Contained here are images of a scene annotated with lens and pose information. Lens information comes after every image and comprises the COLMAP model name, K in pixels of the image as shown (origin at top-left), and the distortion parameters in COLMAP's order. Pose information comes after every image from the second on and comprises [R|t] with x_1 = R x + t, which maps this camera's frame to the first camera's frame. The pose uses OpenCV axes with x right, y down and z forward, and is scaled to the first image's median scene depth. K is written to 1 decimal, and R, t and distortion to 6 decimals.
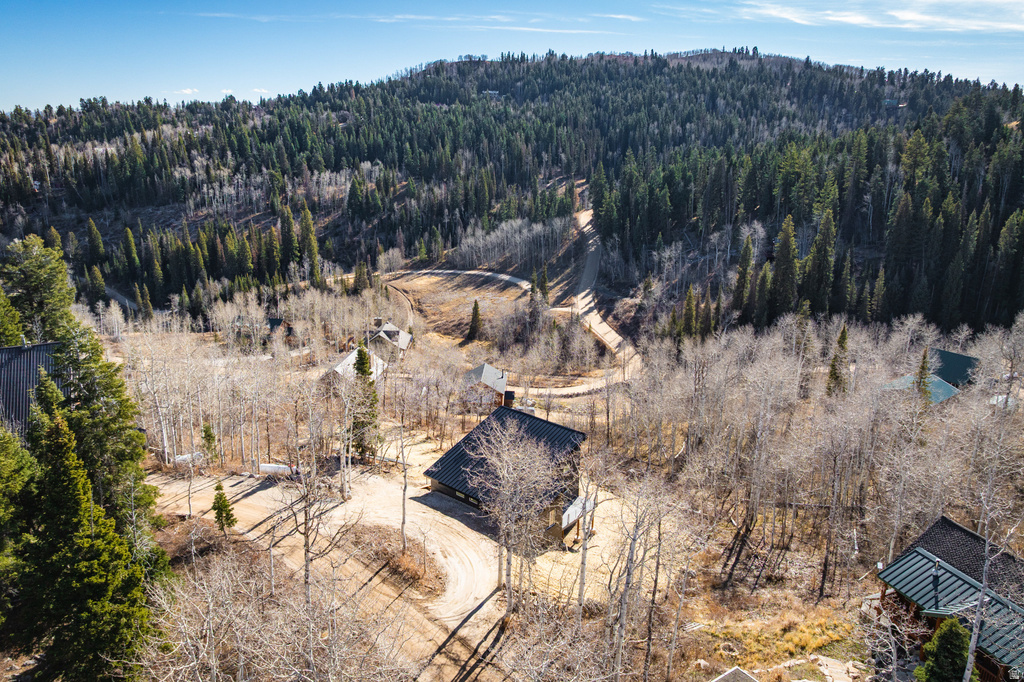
lens RADIAL K [[725.5, 0, 518.2], [0, 725.5, 335.3], [0, 0, 1]] dist [-0.035907, 0.008452]
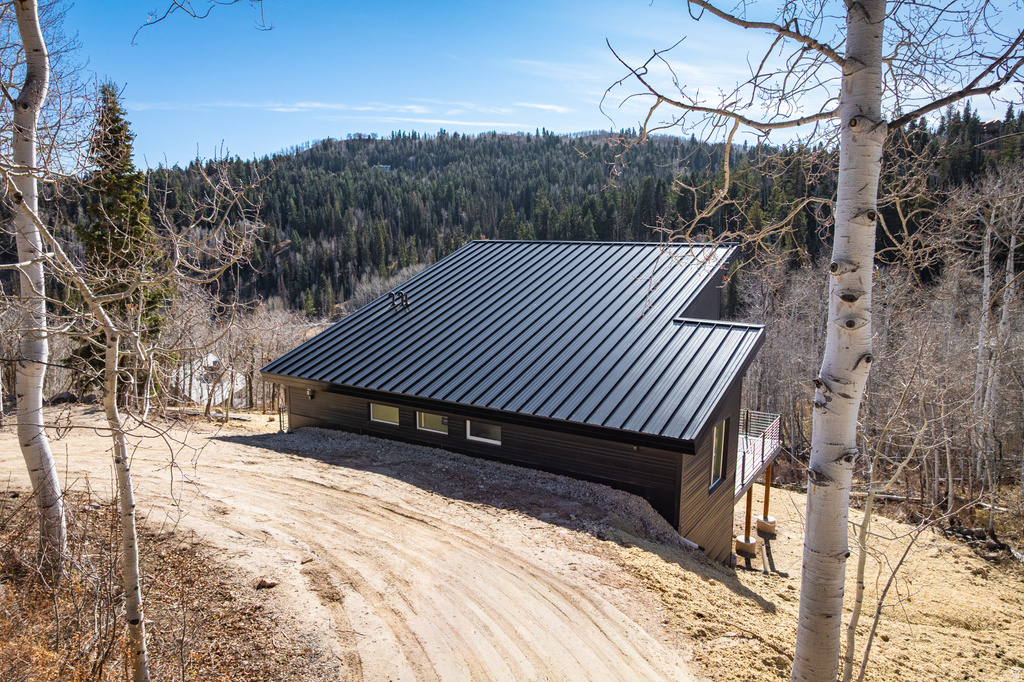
lens RADIAL K [[725.5, 0, 518.2], [0, 725.5, 335.3], [0, 0, 1]] dist [-0.035907, 0.008452]
pose [[0.988913, -0.035835, 0.144105, -0.008594], [0.054458, 0.990350, -0.127444, 0.029148], [-0.138147, 0.133879, 0.981321, 0.088446]]
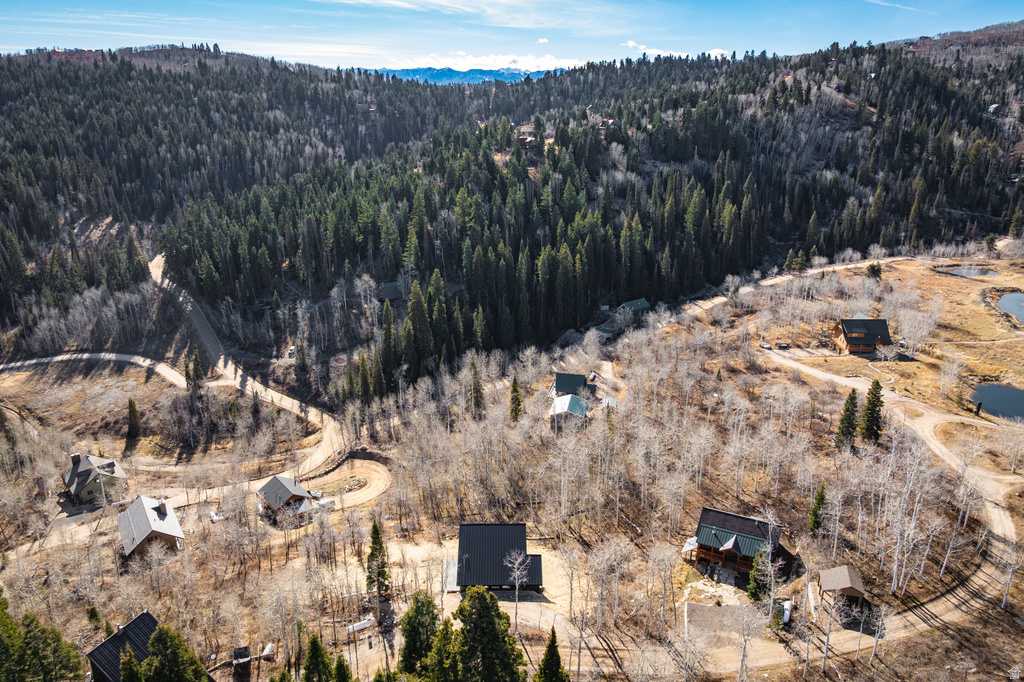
lens RADIAL K [[725.5, 0, 518.2], [0, 725.5, 335.3], [0, 0, 1]] dist [-0.035907, 0.008452]
pose [[0.751154, -0.216091, 0.623756, -0.120159], [0.189370, 0.975727, 0.109979, -0.066186], [-0.632381, 0.035510, 0.773843, -0.047101]]
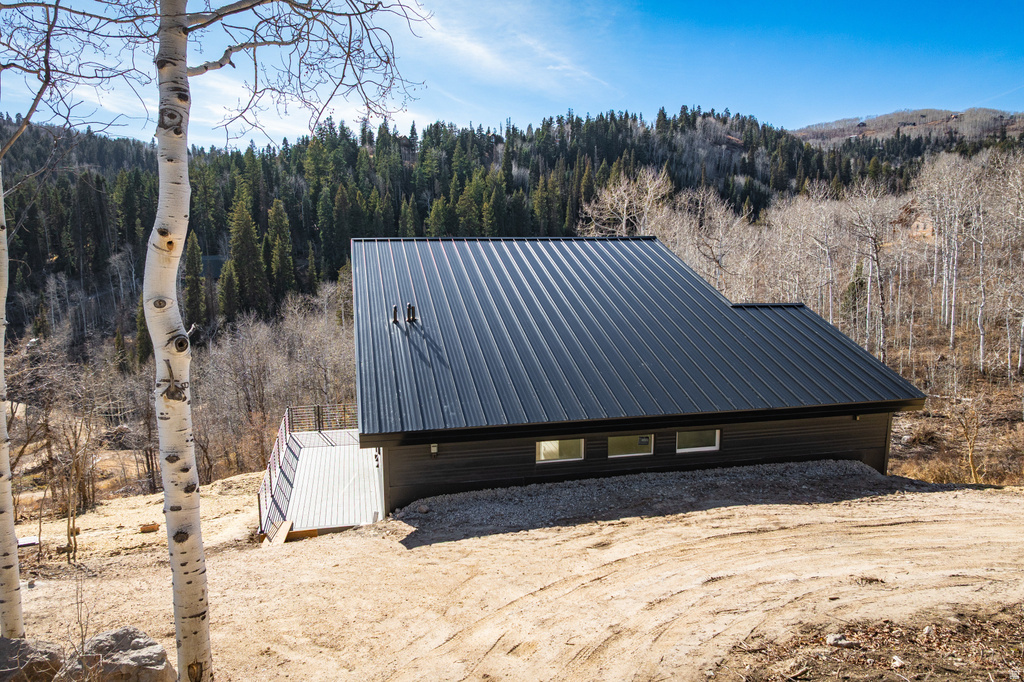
lens RADIAL K [[725.5, 0, 518.2], [0, 725.5, 335.3], [0, 0, 1]] dist [-0.035907, 0.008452]
pose [[0.602967, -0.133038, 0.786595, -0.034984], [0.233119, 0.972344, -0.014244, 0.023214], [-0.762946, 0.191959, 0.617305, 0.108640]]
